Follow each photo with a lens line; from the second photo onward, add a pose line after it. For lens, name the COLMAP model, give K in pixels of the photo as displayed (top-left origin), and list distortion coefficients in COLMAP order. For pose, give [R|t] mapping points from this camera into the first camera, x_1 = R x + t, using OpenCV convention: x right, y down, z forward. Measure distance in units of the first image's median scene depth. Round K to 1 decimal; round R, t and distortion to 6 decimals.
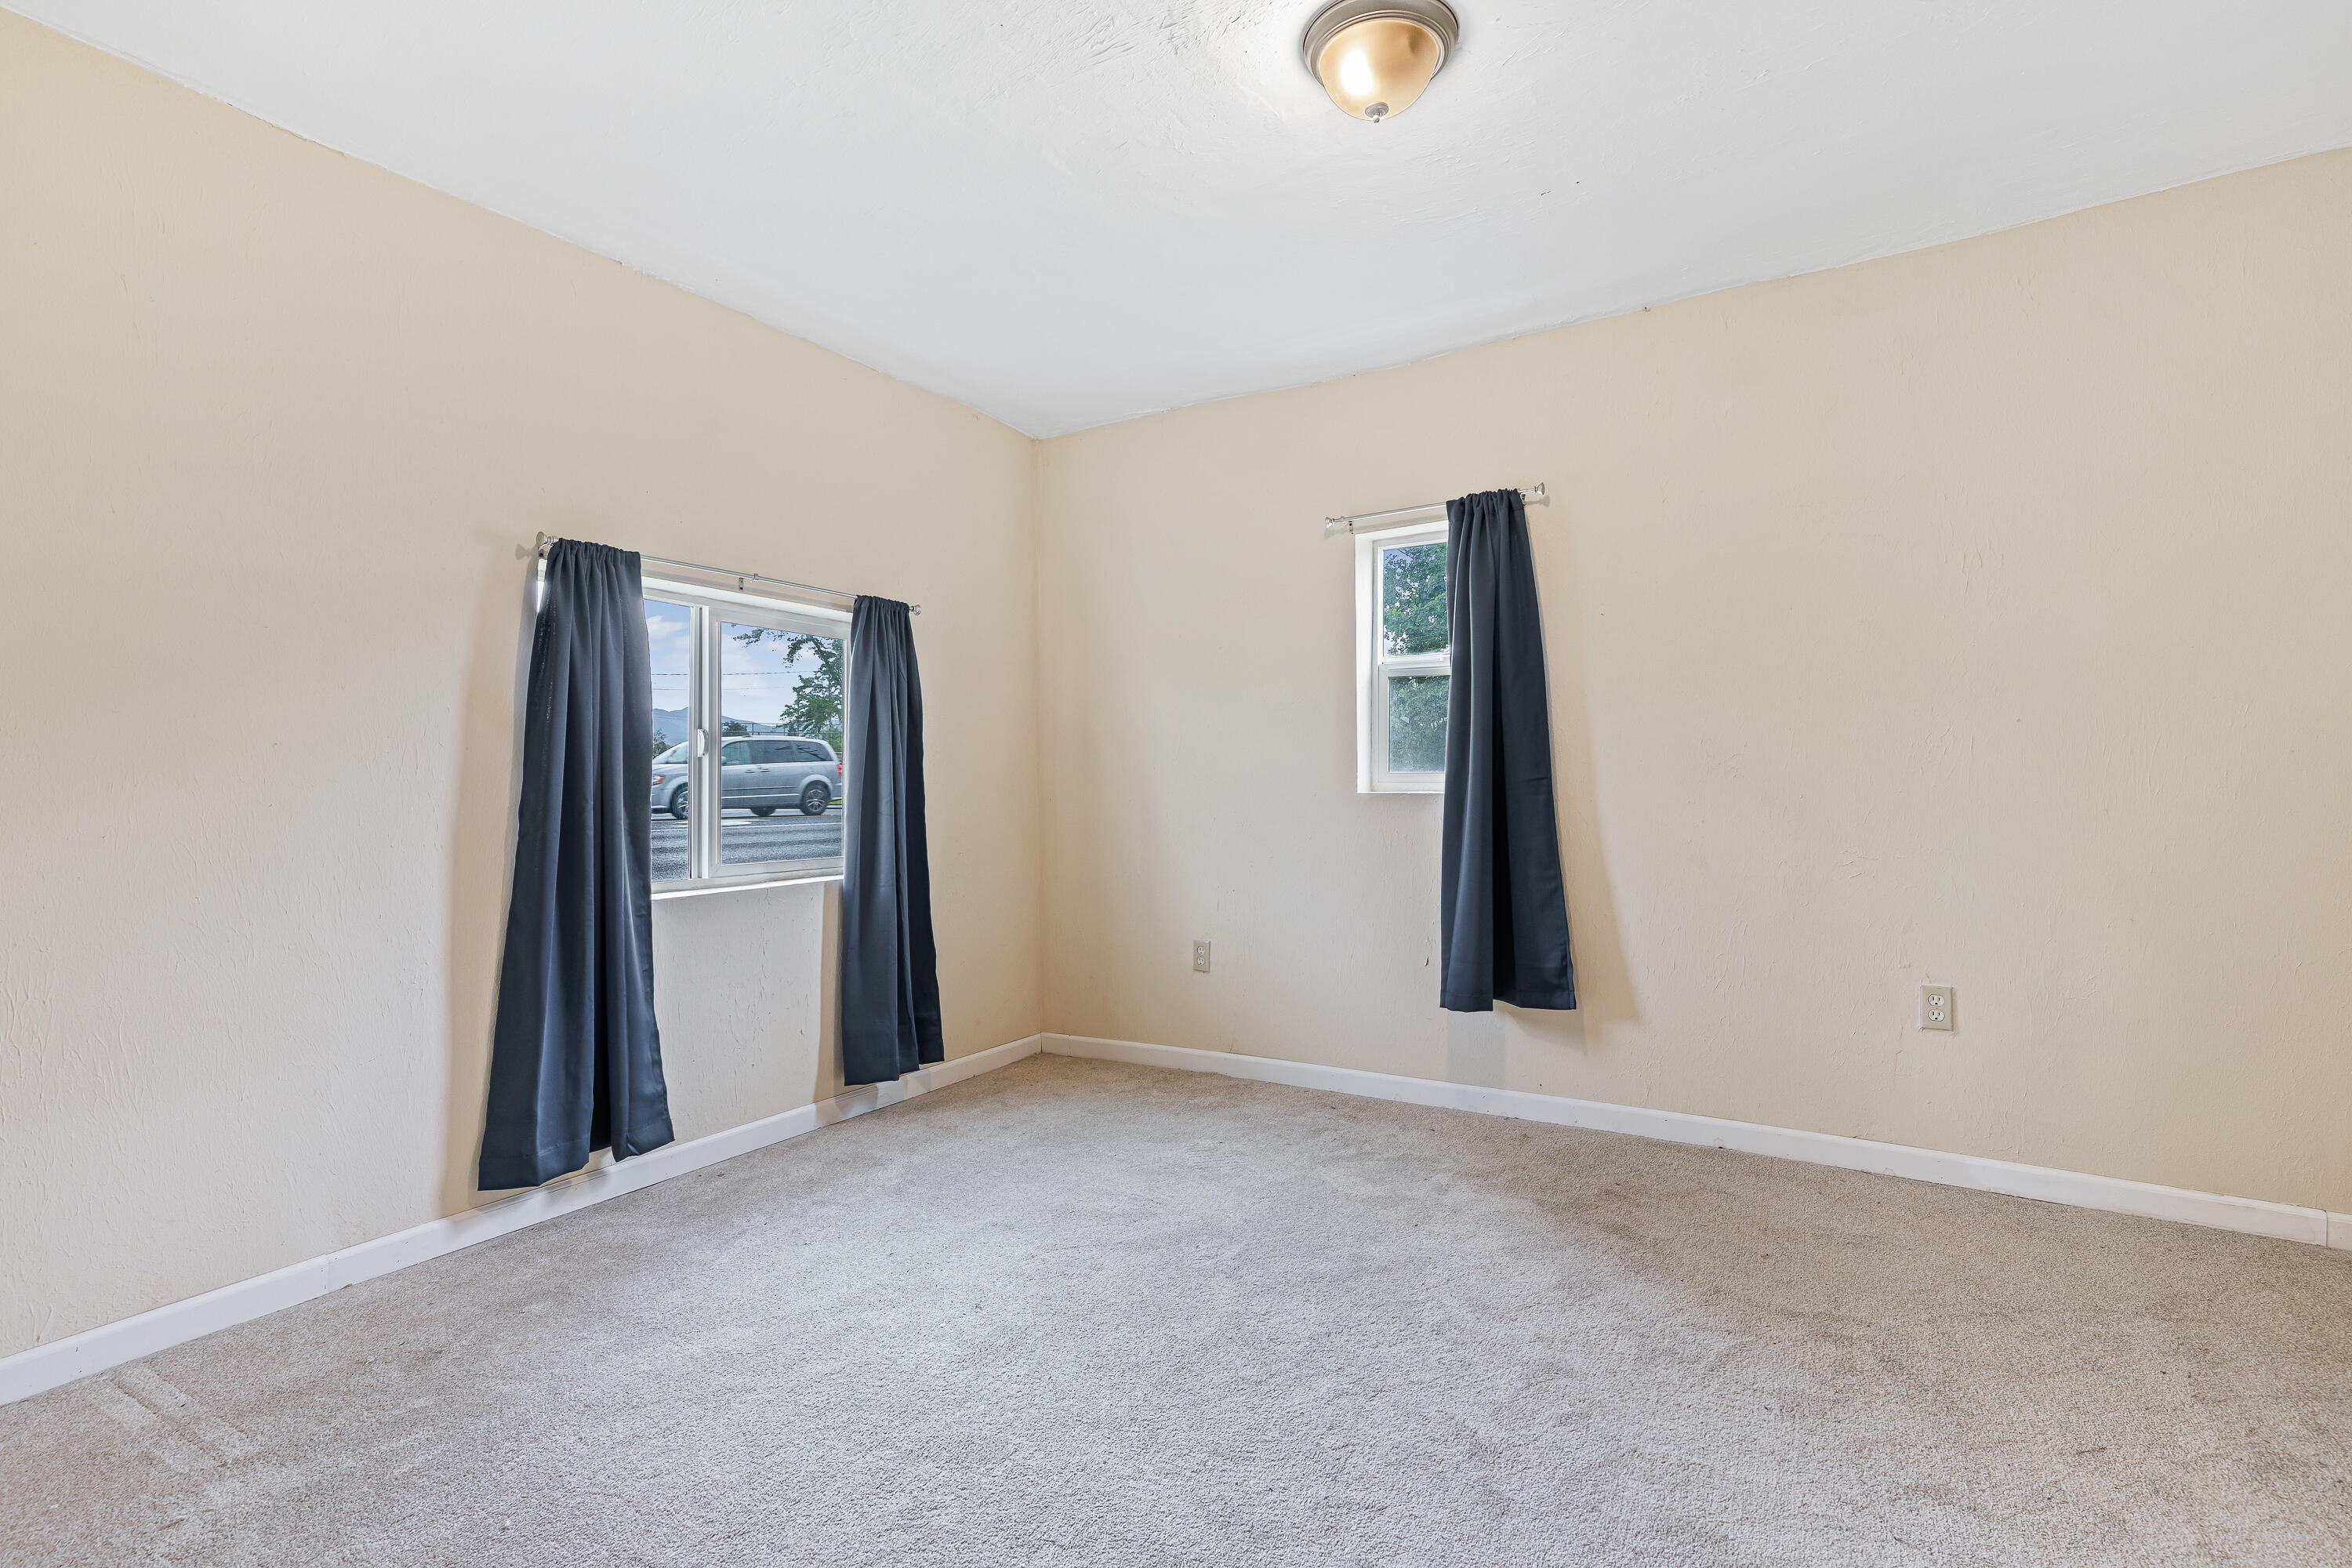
lens RADIAL K [[1063.2, 0, 1179.8], [0, 1063.2, 806.5], [0, 0, 1]] dist [0.001918, -0.000646]
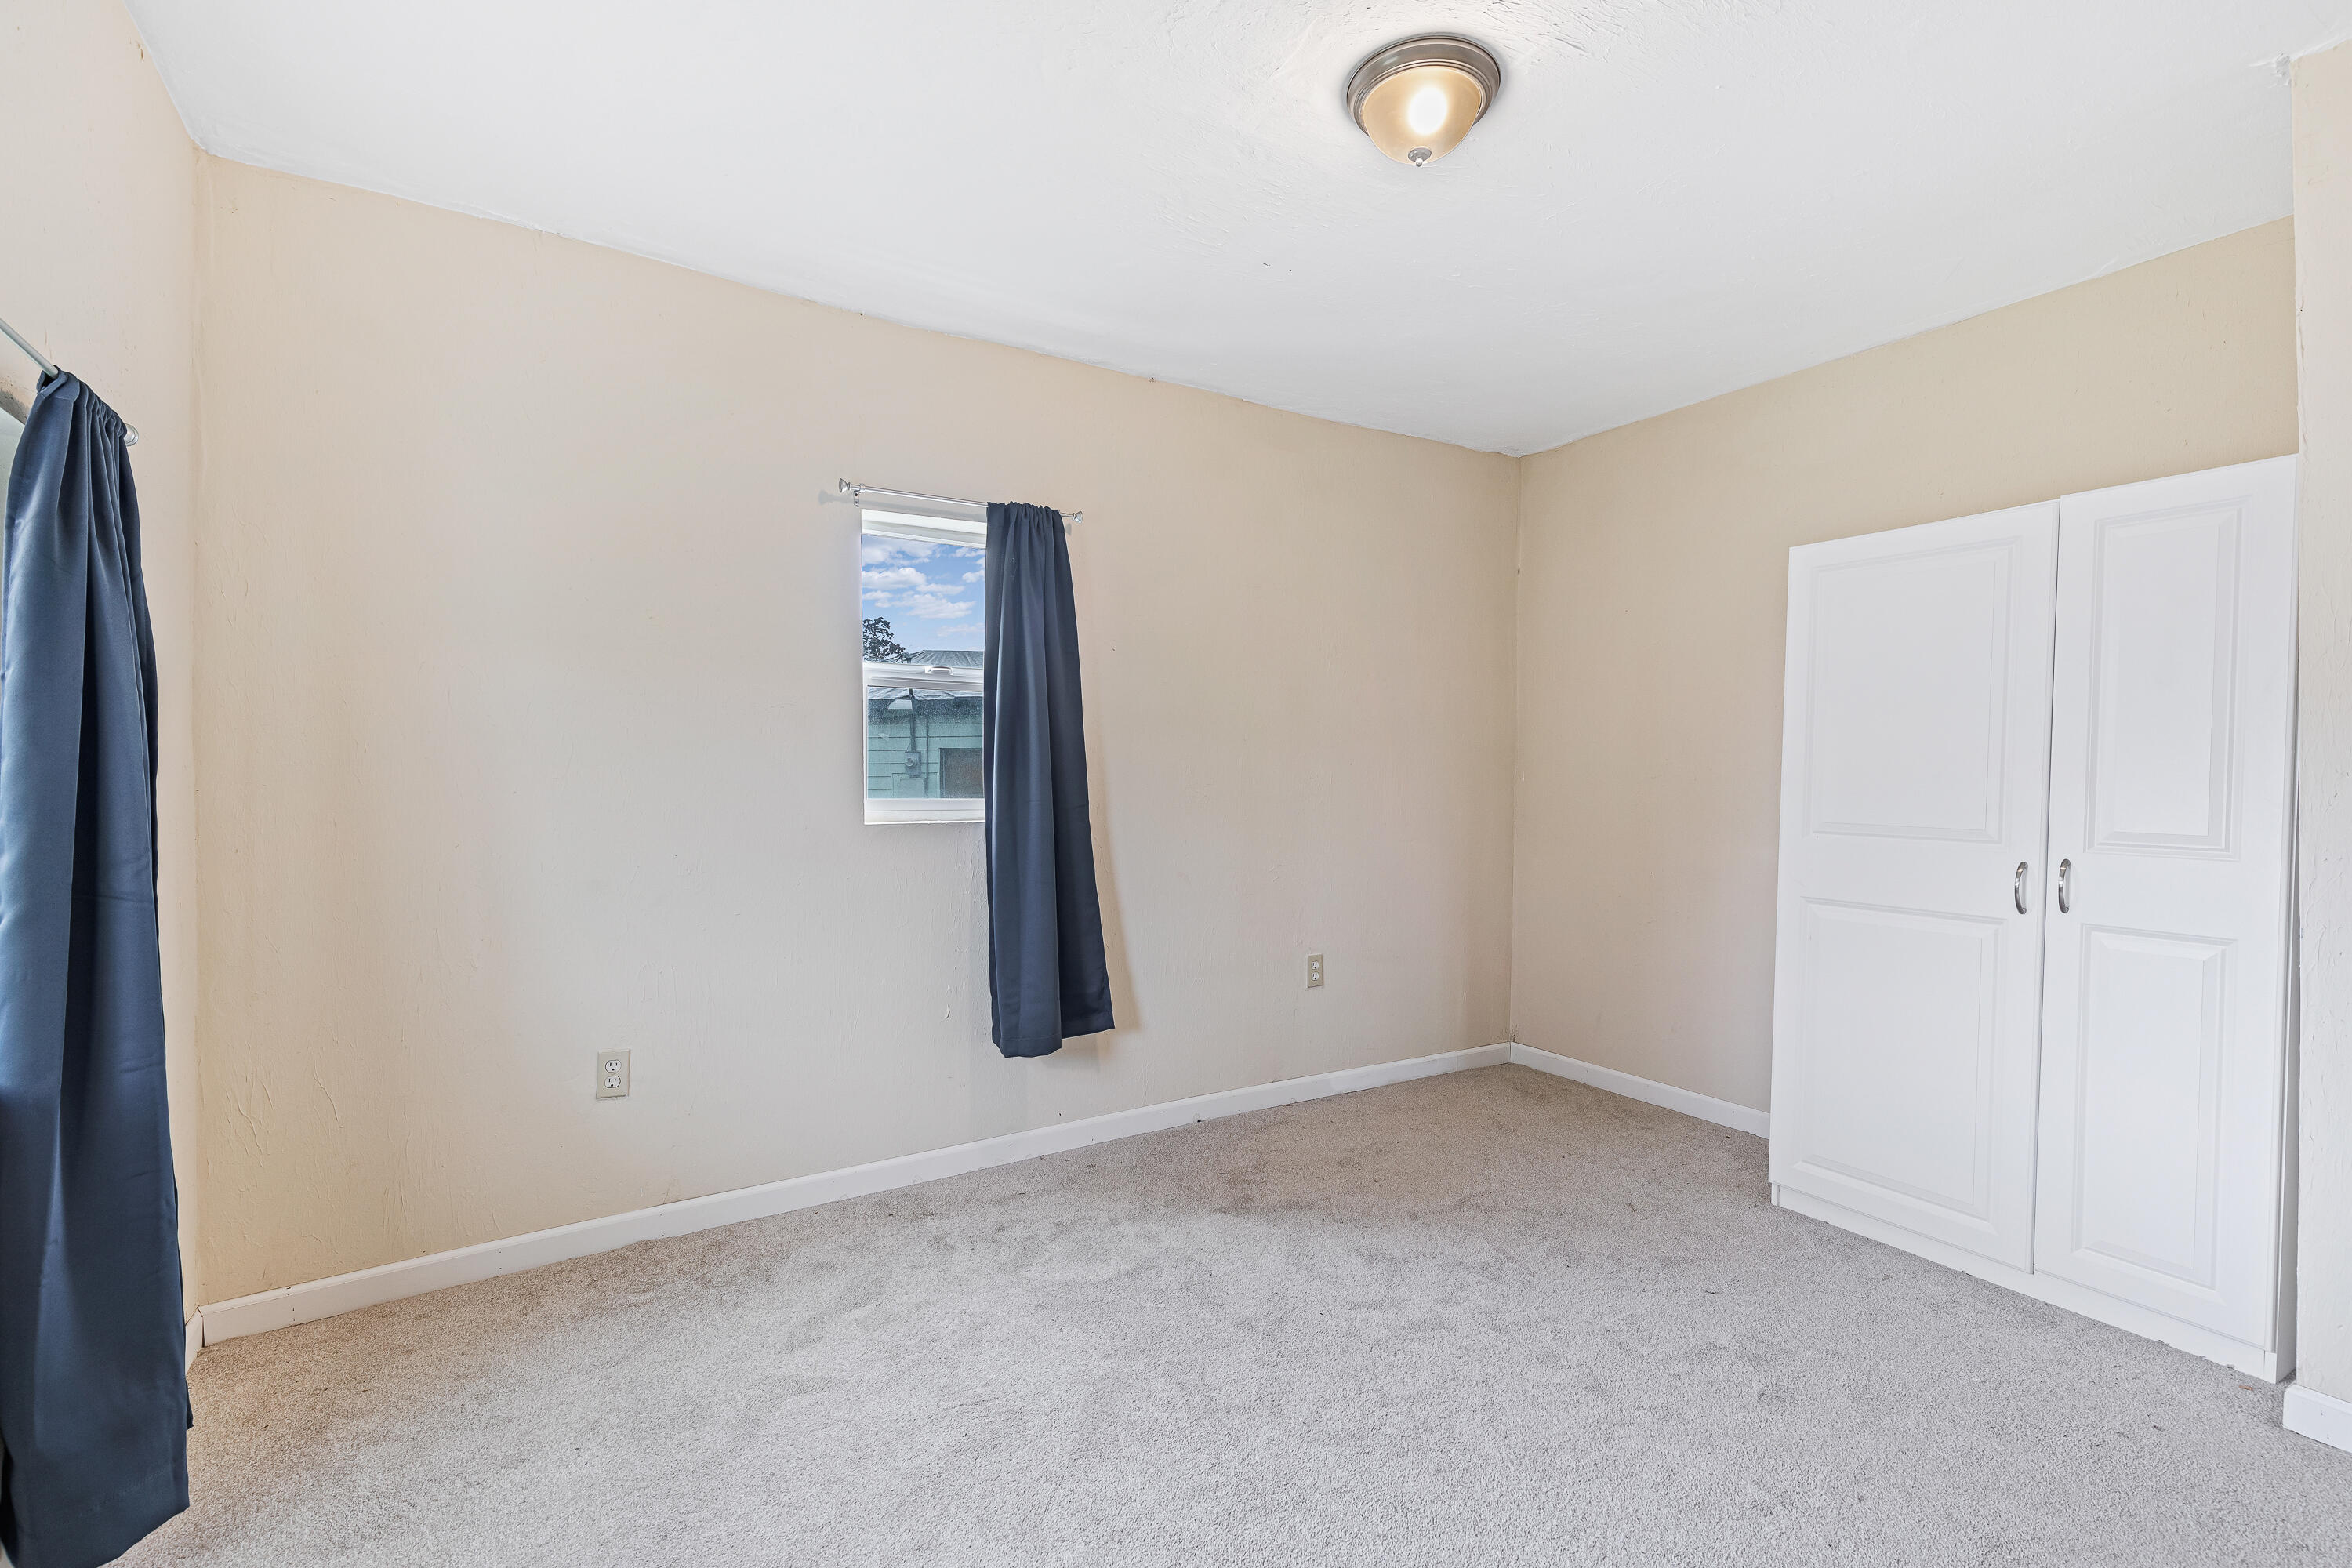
lens RADIAL K [[1063.2, 0, 1179.8], [0, 1063.2, 806.5], [0, 0, 1]] dist [0.001918, -0.000646]
pose [[0.452777, -0.011592, 0.891548, -0.519533], [0.025369, 0.999678, 0.000114, -0.023641], [-0.891263, 0.022566, 0.452925, 0.470929]]
